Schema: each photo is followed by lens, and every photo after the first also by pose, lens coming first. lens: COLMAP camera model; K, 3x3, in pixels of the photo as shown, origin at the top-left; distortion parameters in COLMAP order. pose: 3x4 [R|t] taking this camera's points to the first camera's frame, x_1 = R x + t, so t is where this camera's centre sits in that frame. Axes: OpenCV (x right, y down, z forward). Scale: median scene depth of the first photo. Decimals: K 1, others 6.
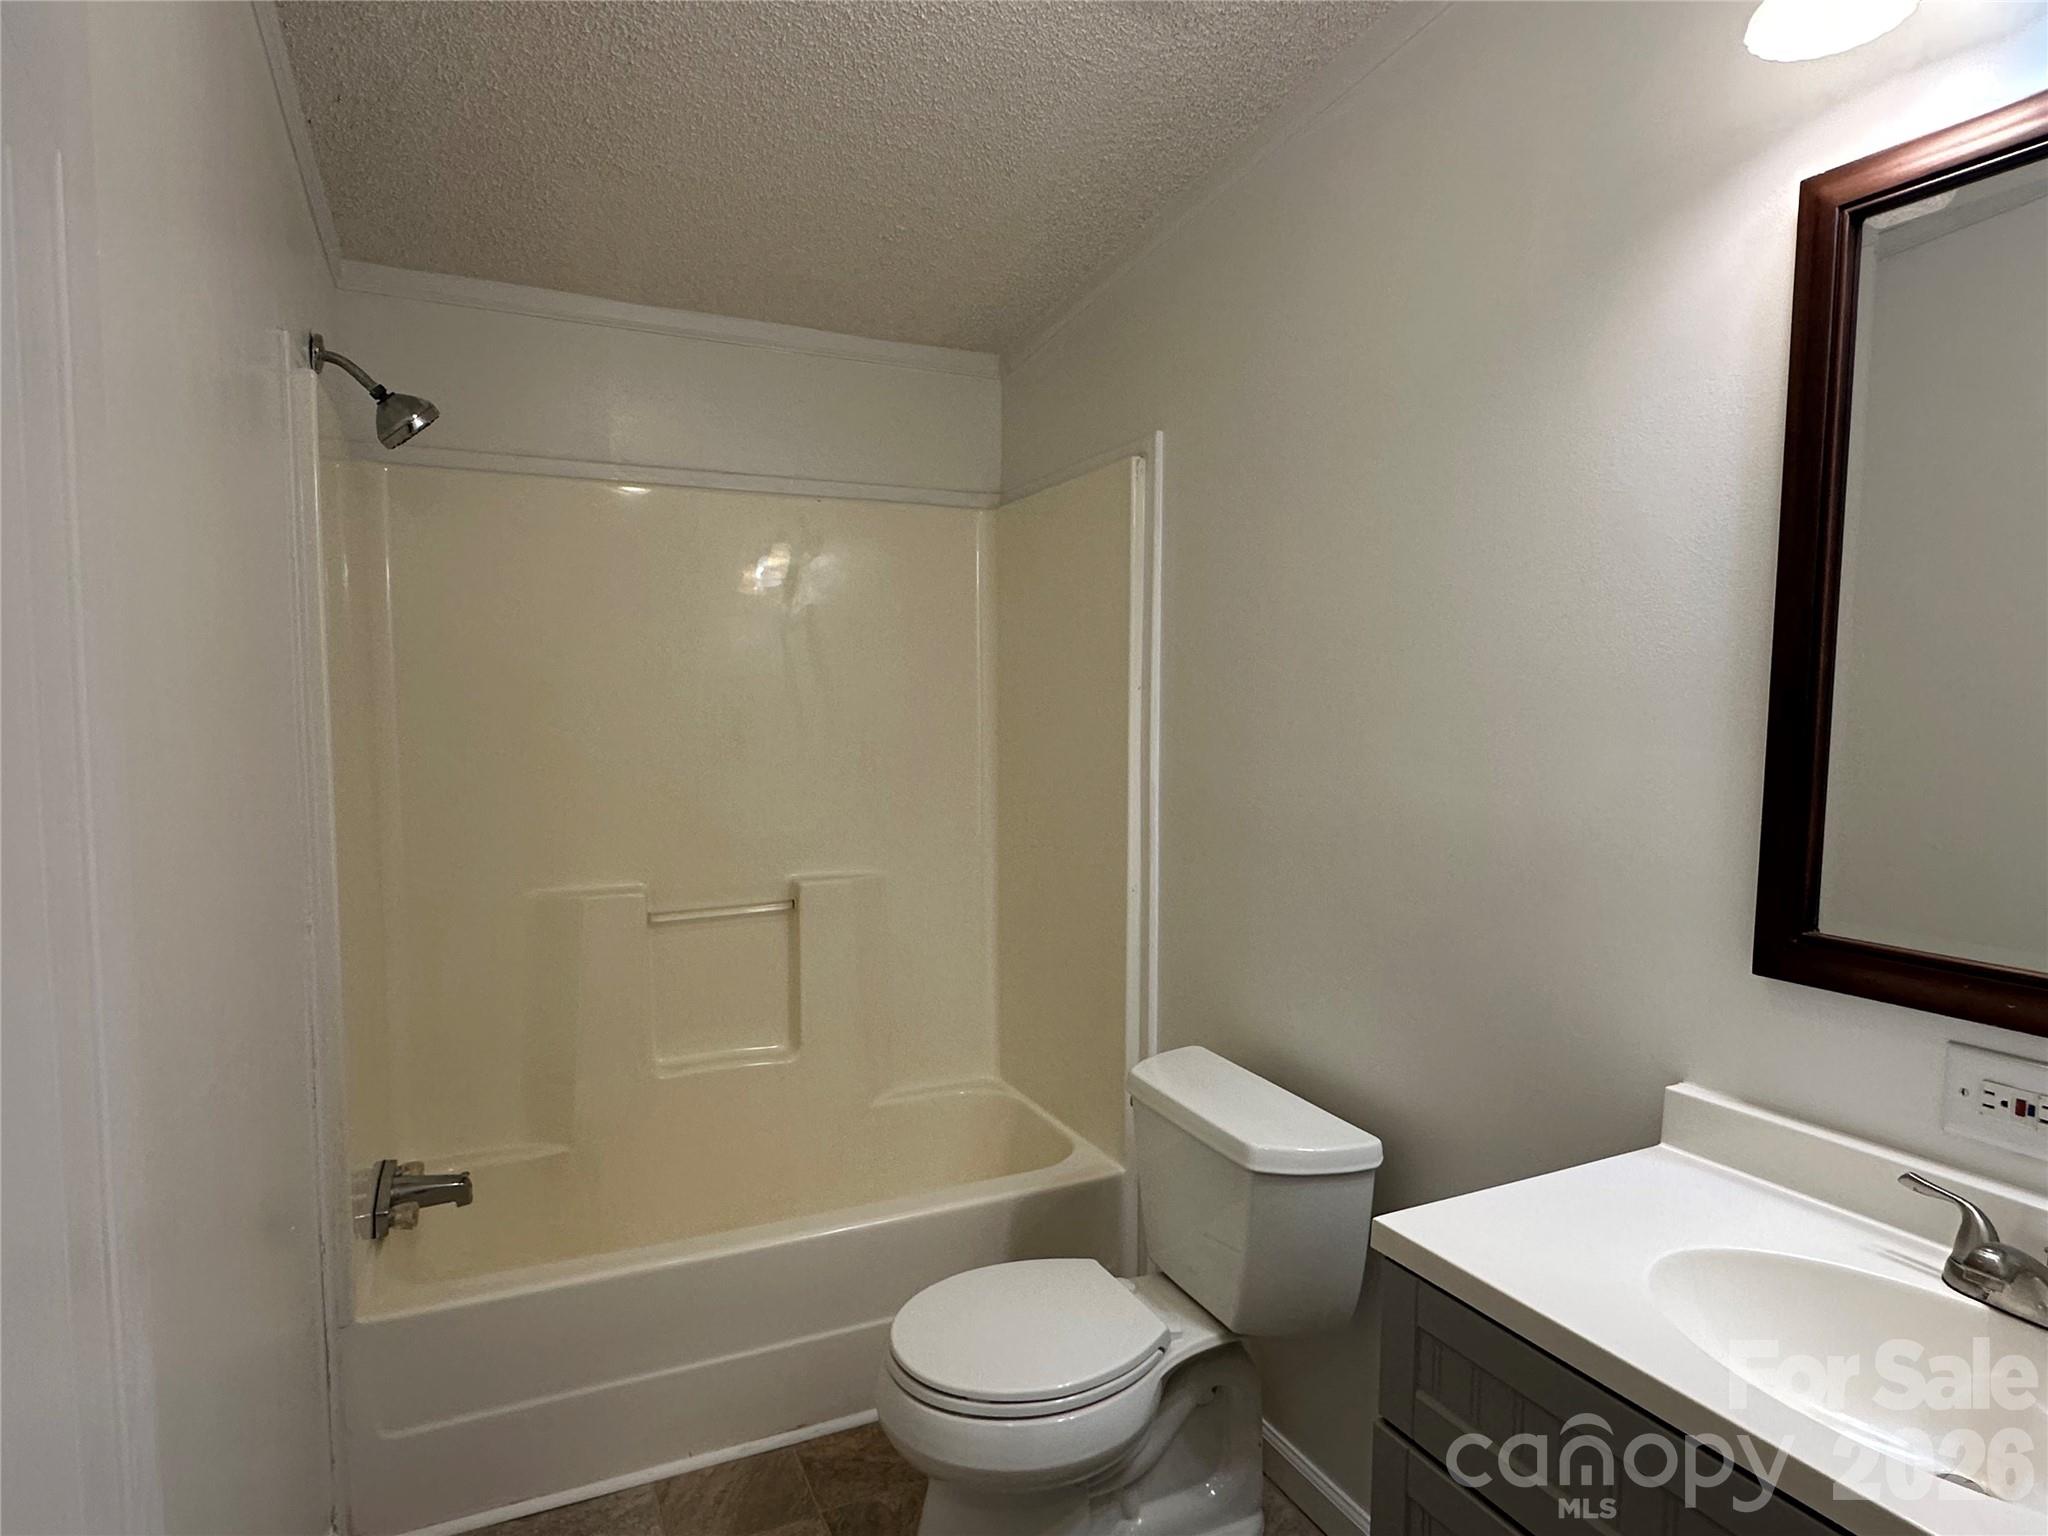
lens RADIAL K [[1149.1, 0, 1015.3], [0, 1149.1, 781.0], [0, 0, 1]] dist [-0.001474, -0.000187]
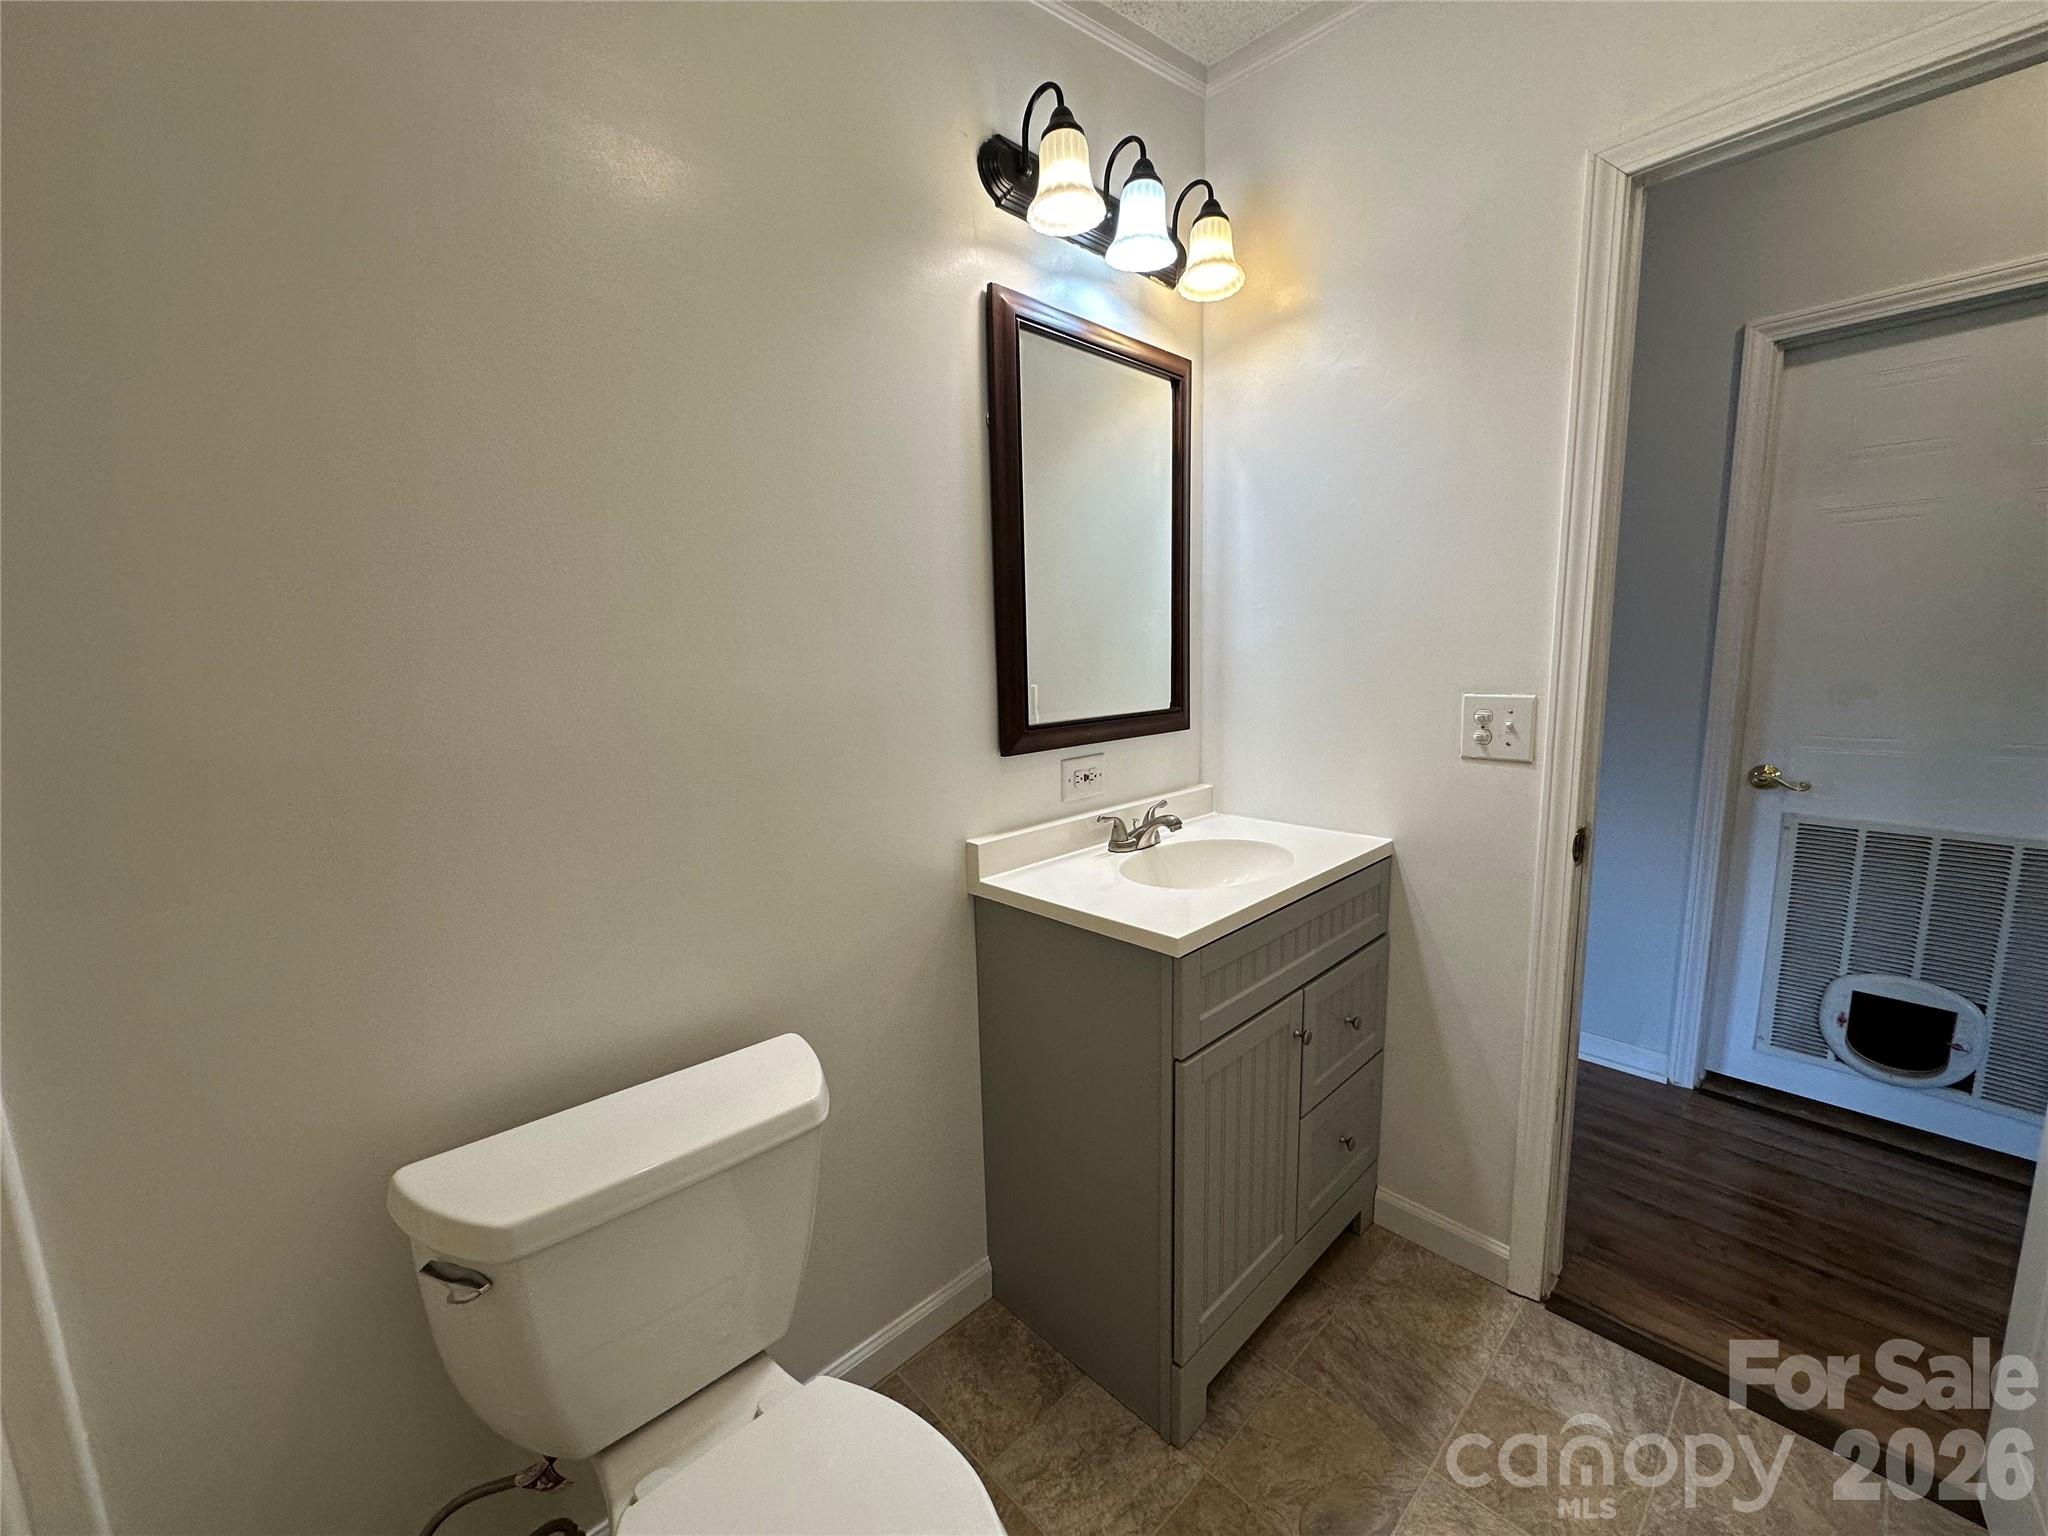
lens RADIAL K [[821.0, 0, 1024.0], [0, 821.0, 768.0], [0, 0, 1]] dist [0.000306, 0.000388]
pose [[-0.295506, -0.143541, 0.944496, -0.331266], [0.101448, 0.978343, 0.180425, -0.022353], [-0.949939, 0.149134, -0.274544, 0.817611]]
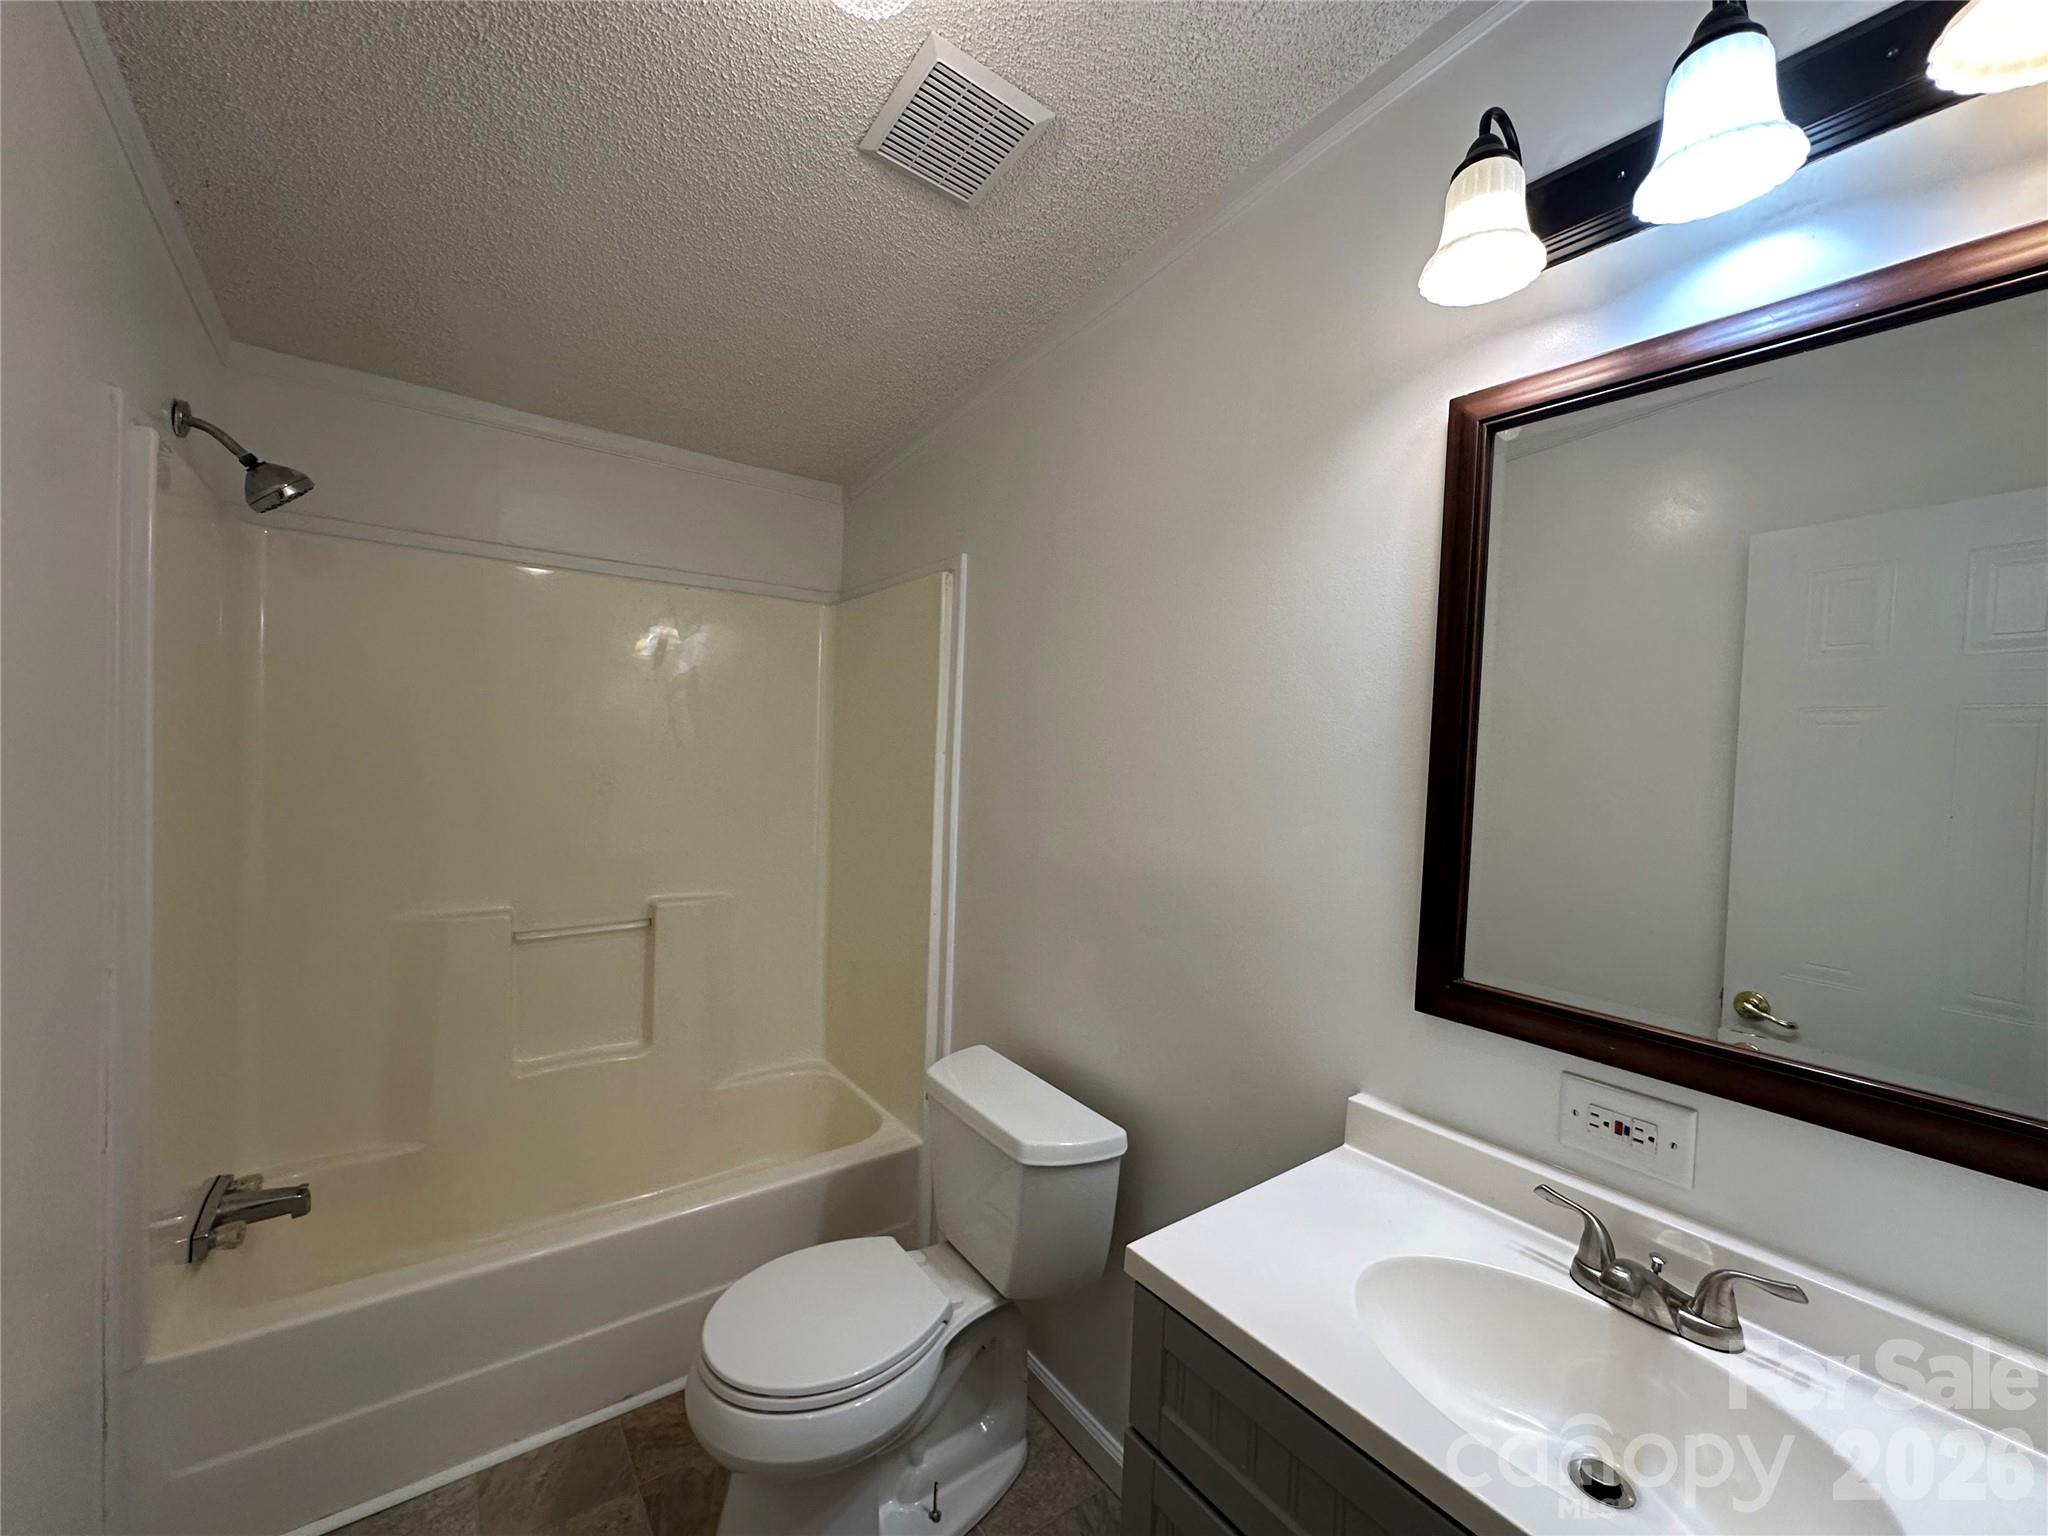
lens RADIAL K [[821.0, 0, 1024.0], [0, 821.0, 768.0], [0, 0, 1]] dist [0.000306, 0.000388]
pose [[0.980540, 0.028921, 0.194179, 0.022886], [-0.020545, 0.998775, -0.045013, -0.030544], [-0.195242, 0.040148, 0.979933, 0.116572]]
